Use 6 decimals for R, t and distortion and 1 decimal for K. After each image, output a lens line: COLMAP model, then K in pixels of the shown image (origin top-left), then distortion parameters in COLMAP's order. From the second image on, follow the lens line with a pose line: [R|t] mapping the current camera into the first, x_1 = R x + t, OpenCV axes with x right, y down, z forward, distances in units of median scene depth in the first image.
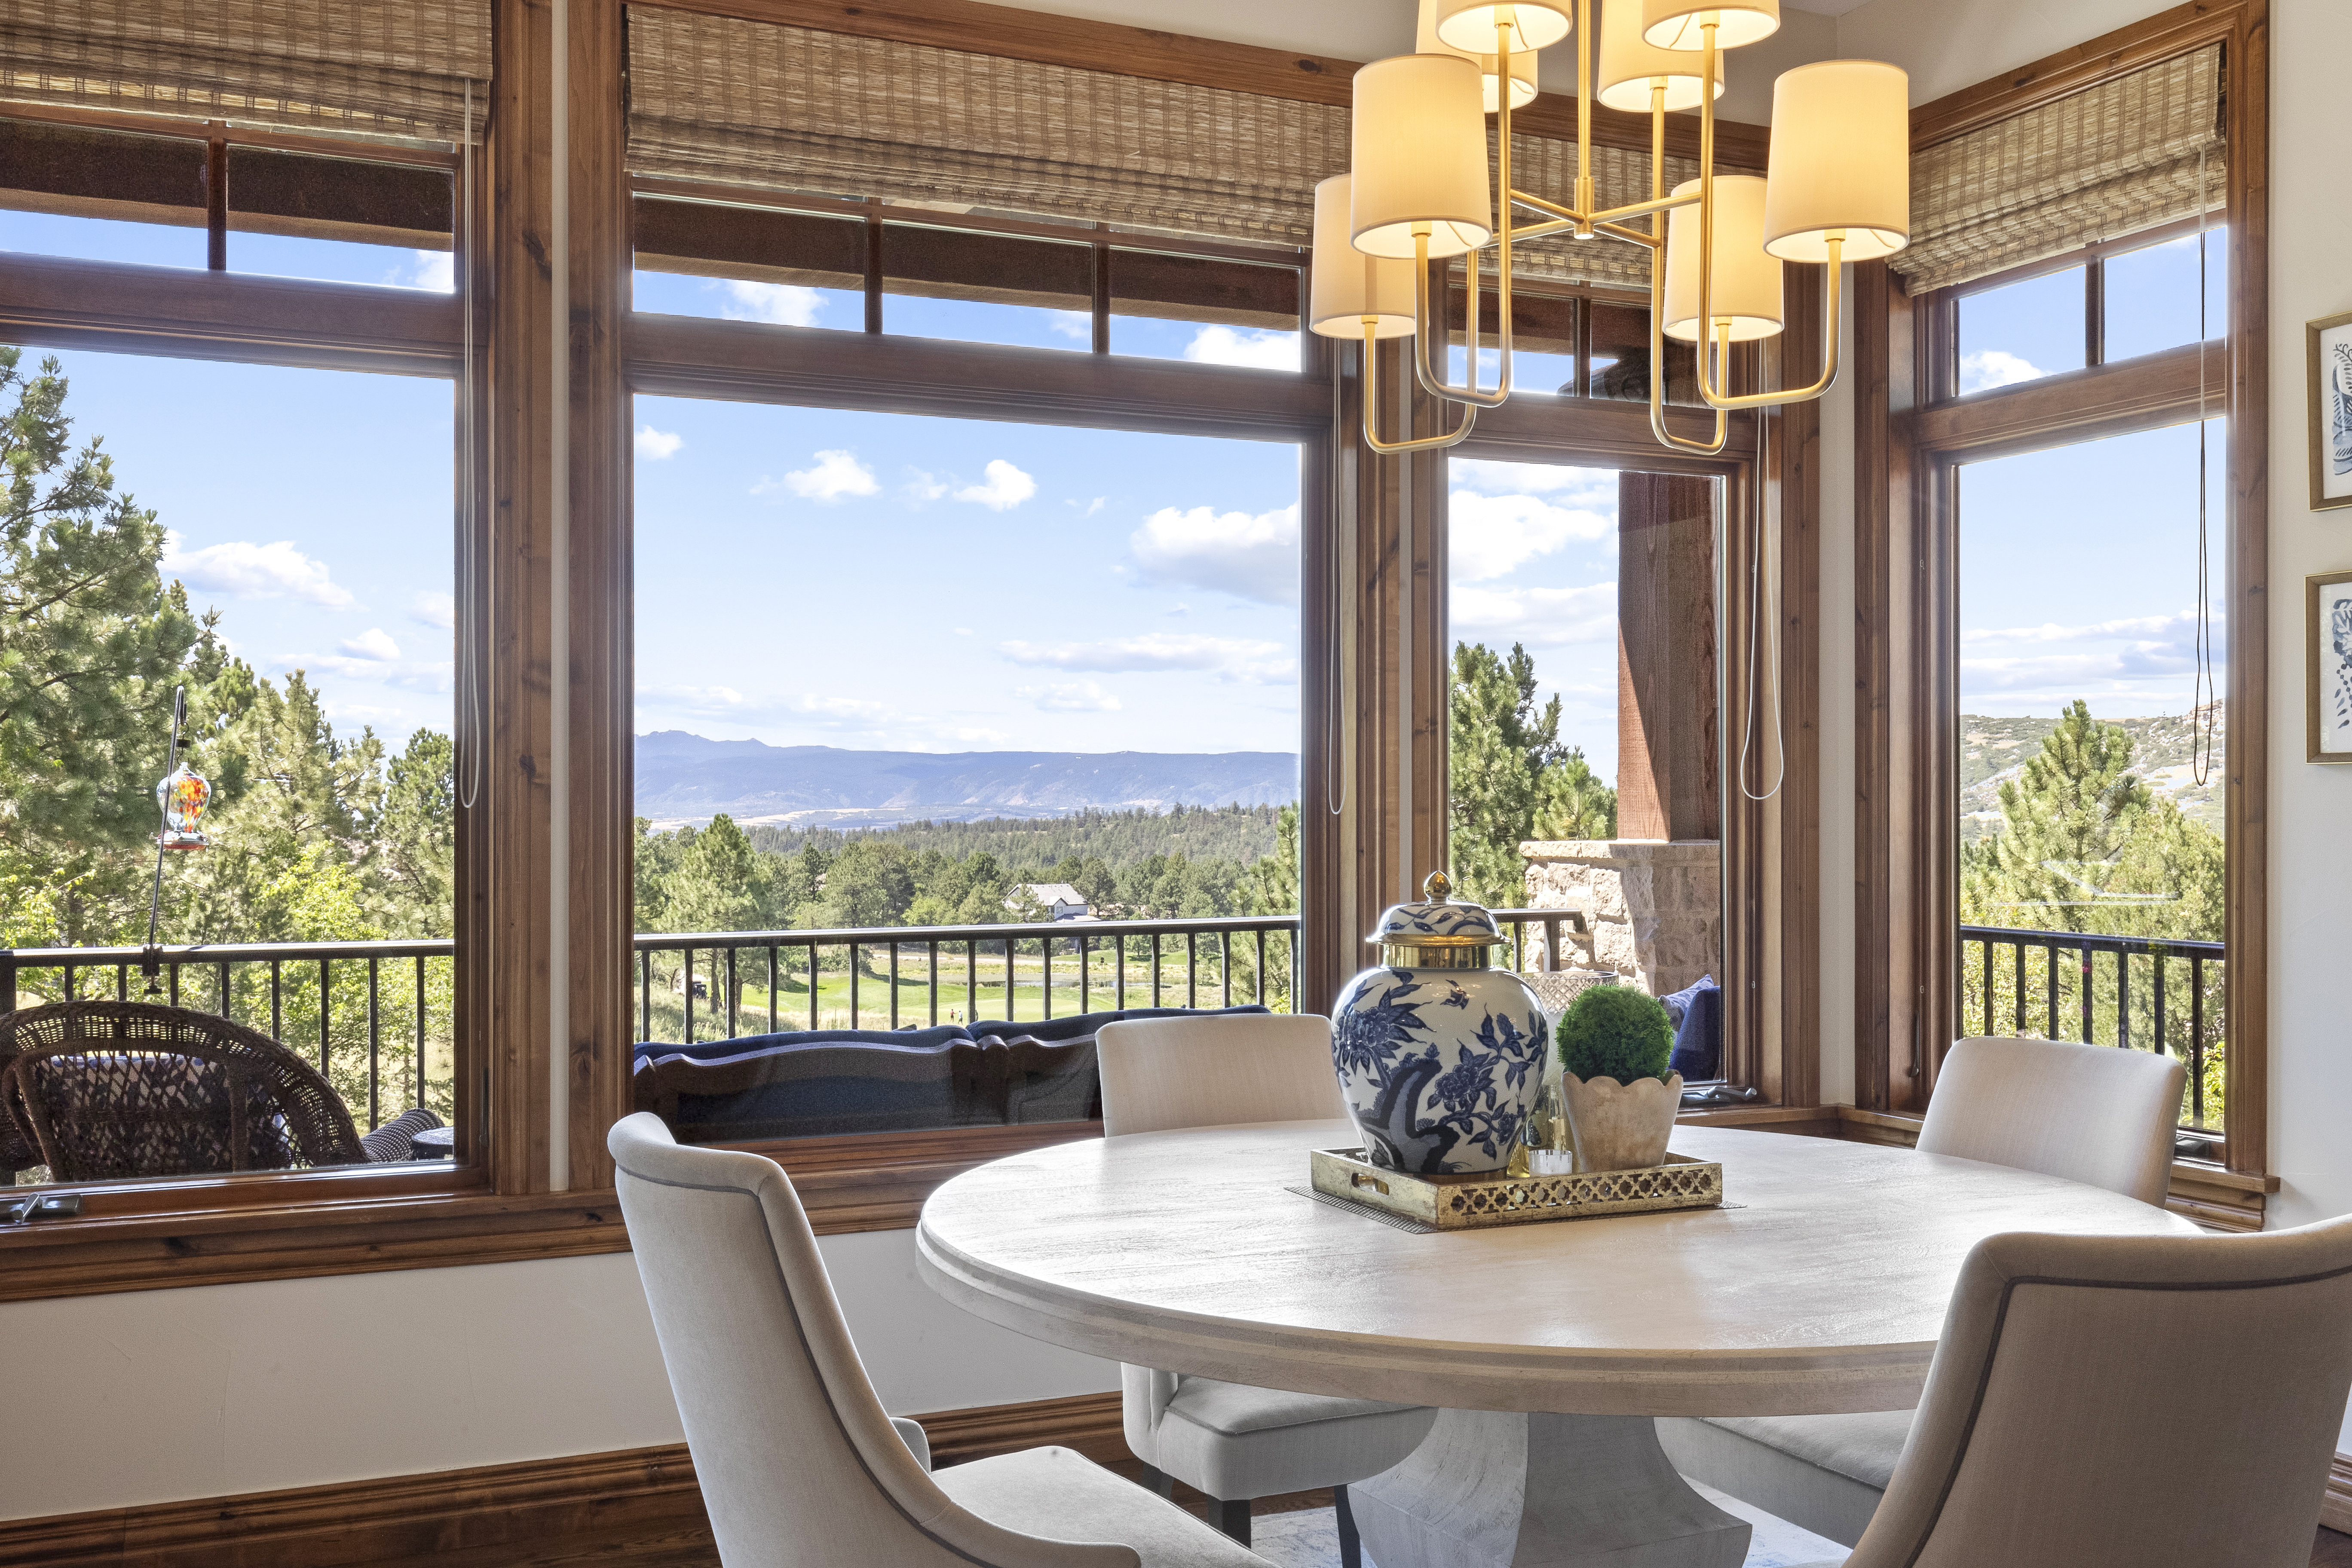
lens RADIAL K [[2241.5, 0, 1173.5], [0, 2241.5, 803.3], [0, 0, 1]] dist [0.005644, 0.000000]
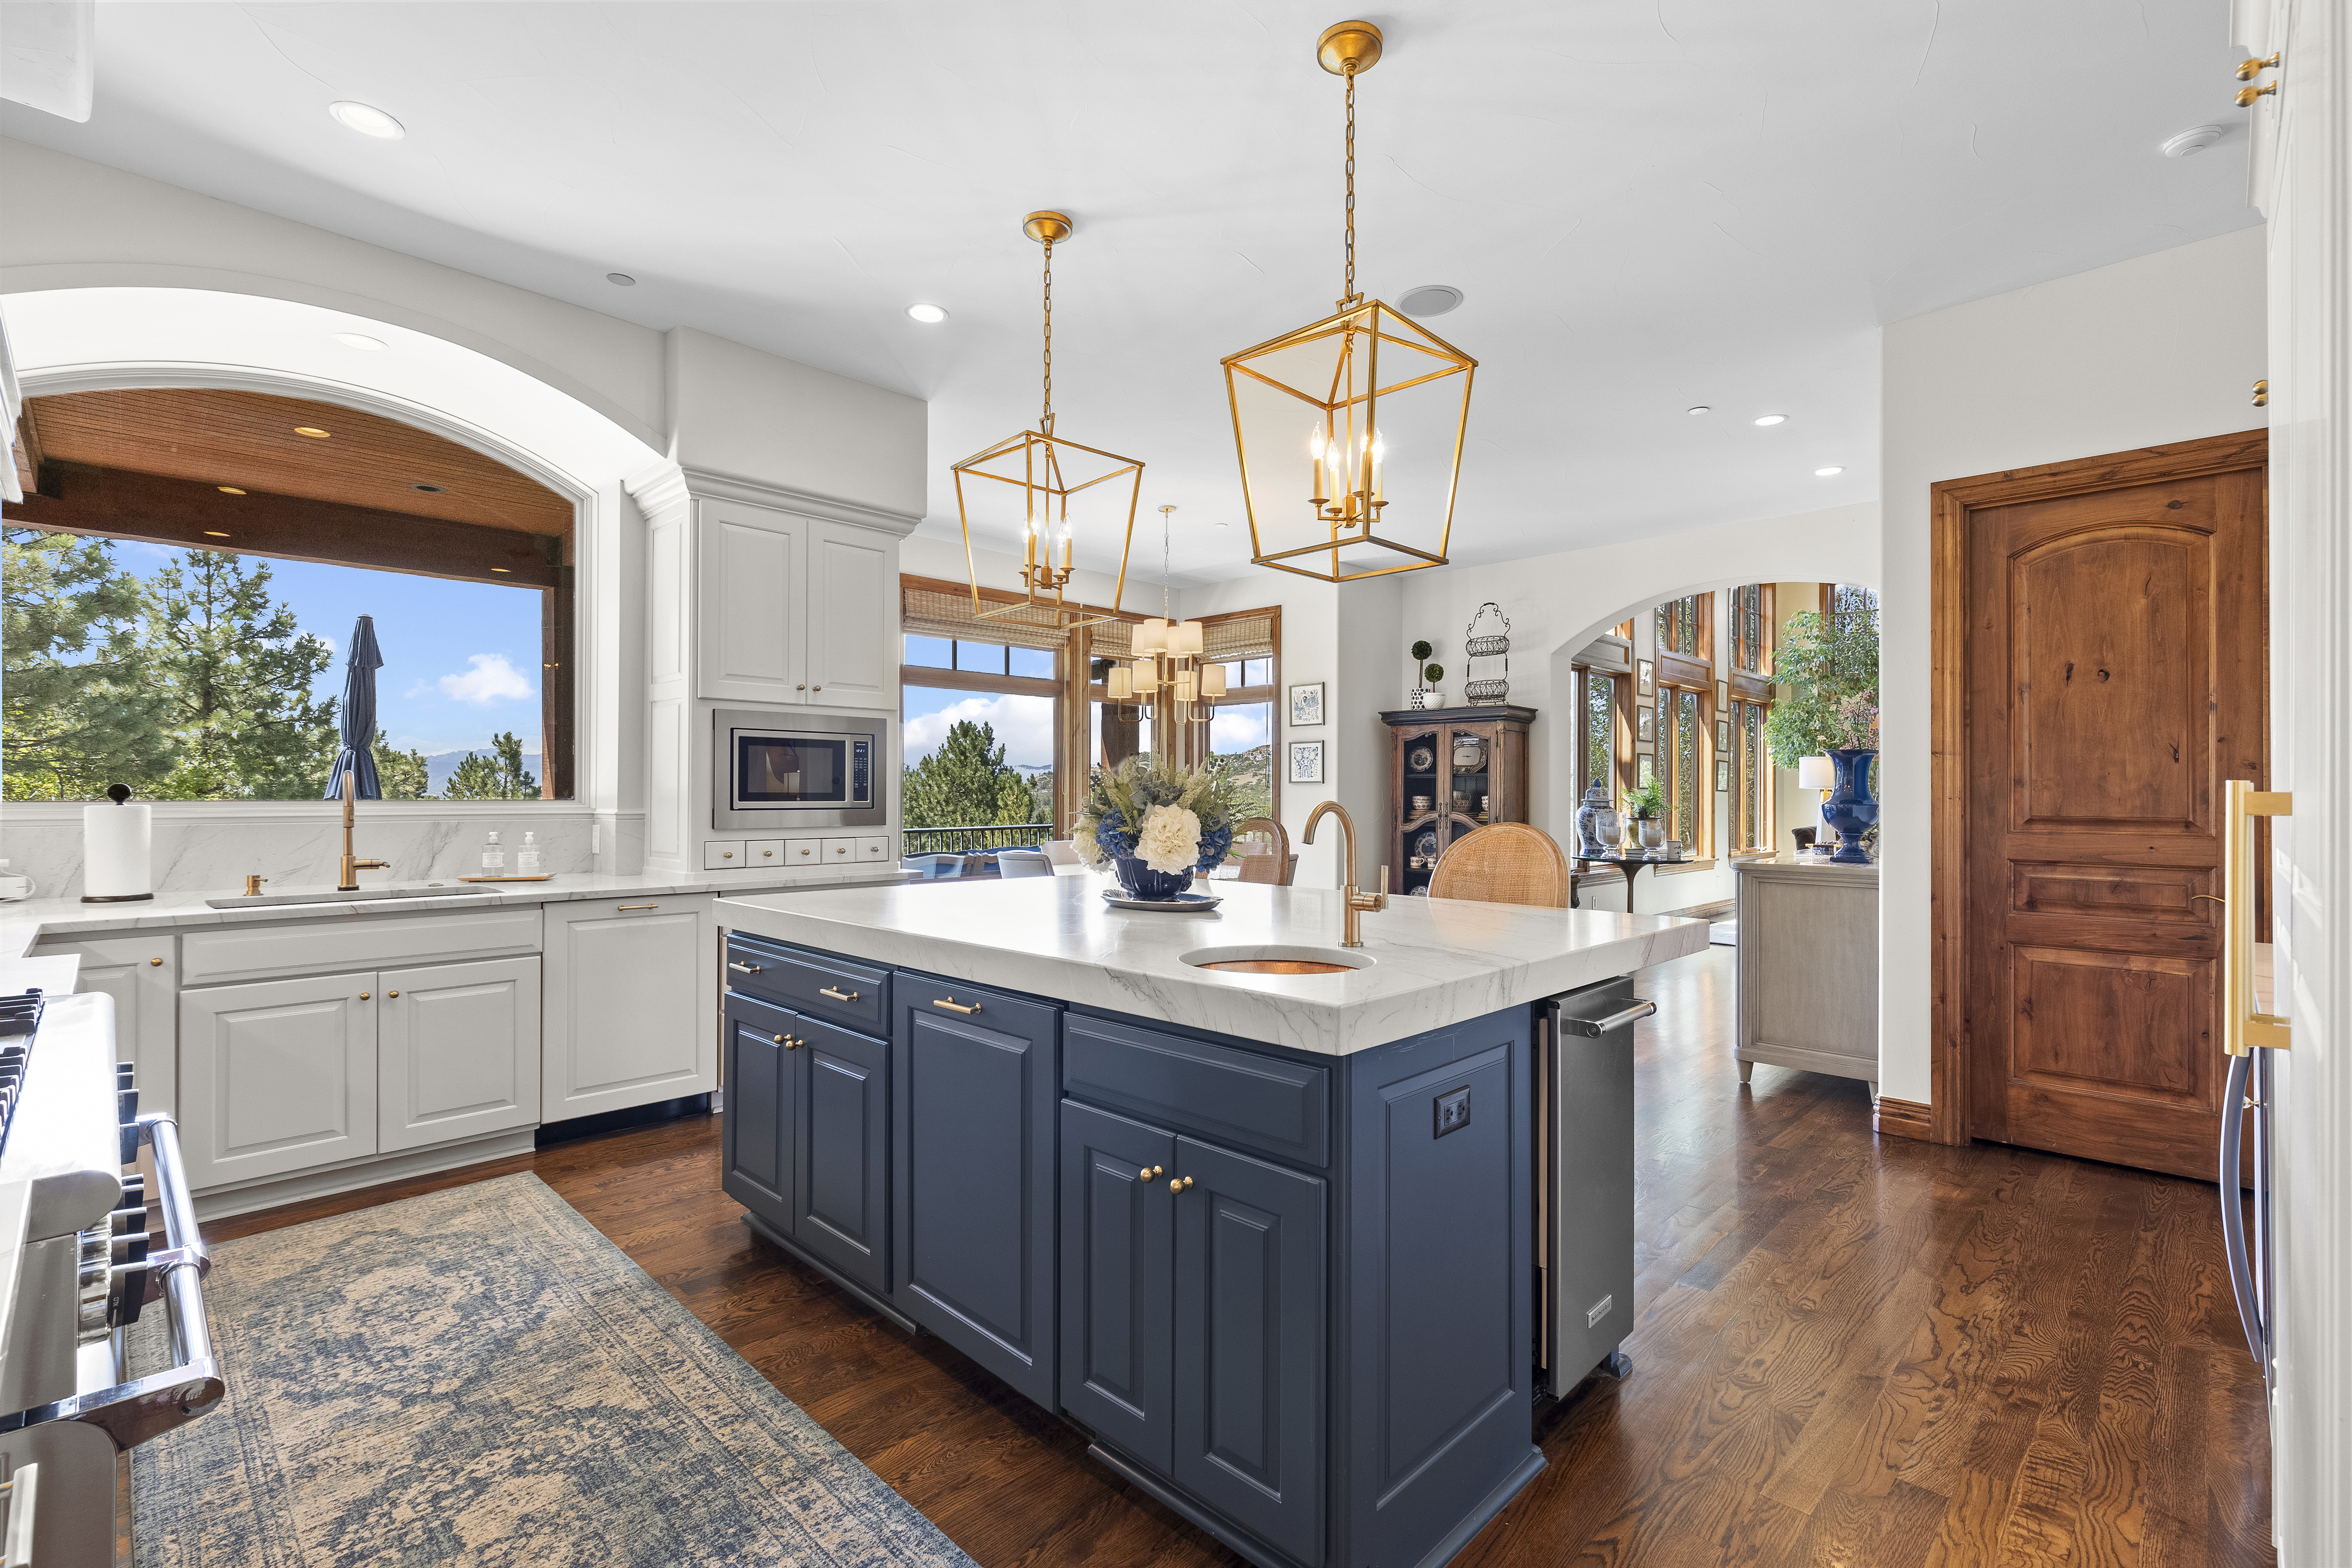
lens RADIAL K [[1060.1, 0, 1182.6], [0, 1060.1, 786.1], [0, 0, 1]] dist [0.008375, -0.002322]
pose [[0.933200, 0.006054, 0.359306, -0.399575], [-0.004748, 0.999979, -0.004517, -0.001646], [-0.359326, 0.002510, 0.933209, -0.794154]]
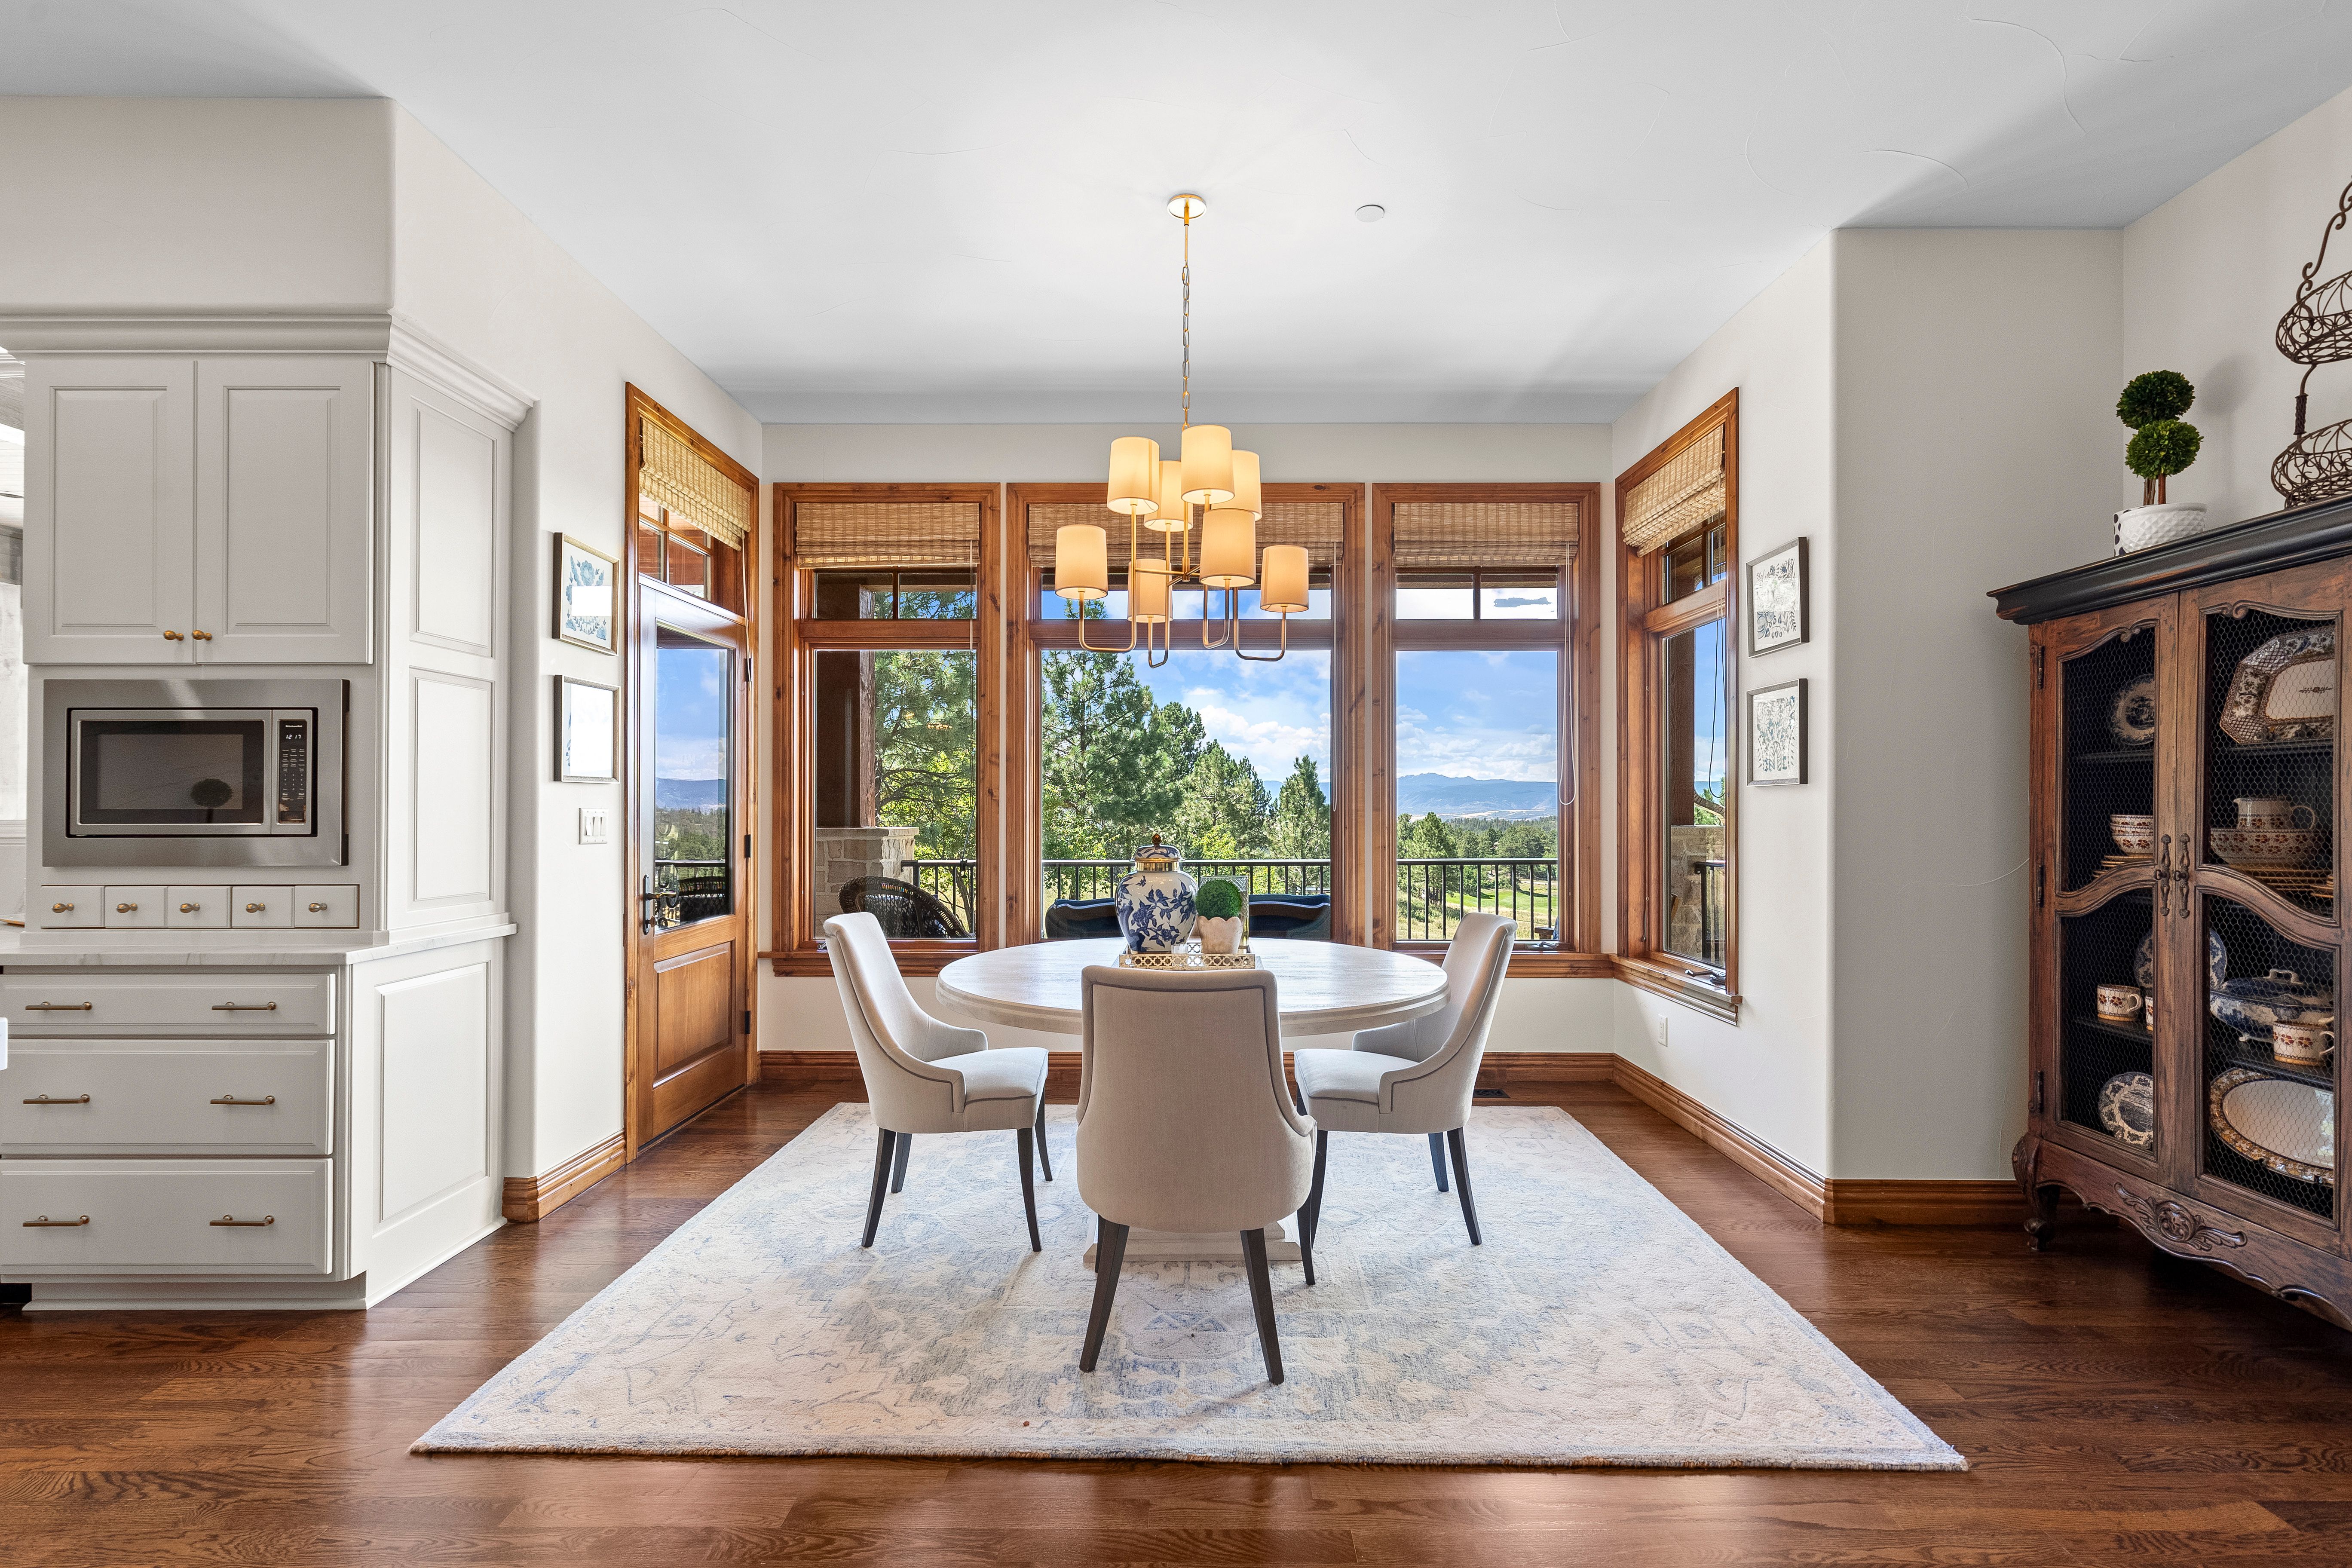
lens RADIAL K [[1060.1, 0, 1207.9], [0, 1060.1, 800.4], [0, 0, 1]] dist [0.008375, -0.002322]
pose [[0.907478, -0.002545, -0.420093, 0.412138], [-0.000091, 0.999980, -0.006255, 0.000614], [0.420100, 0.005715, 0.907460, -0.038670]]
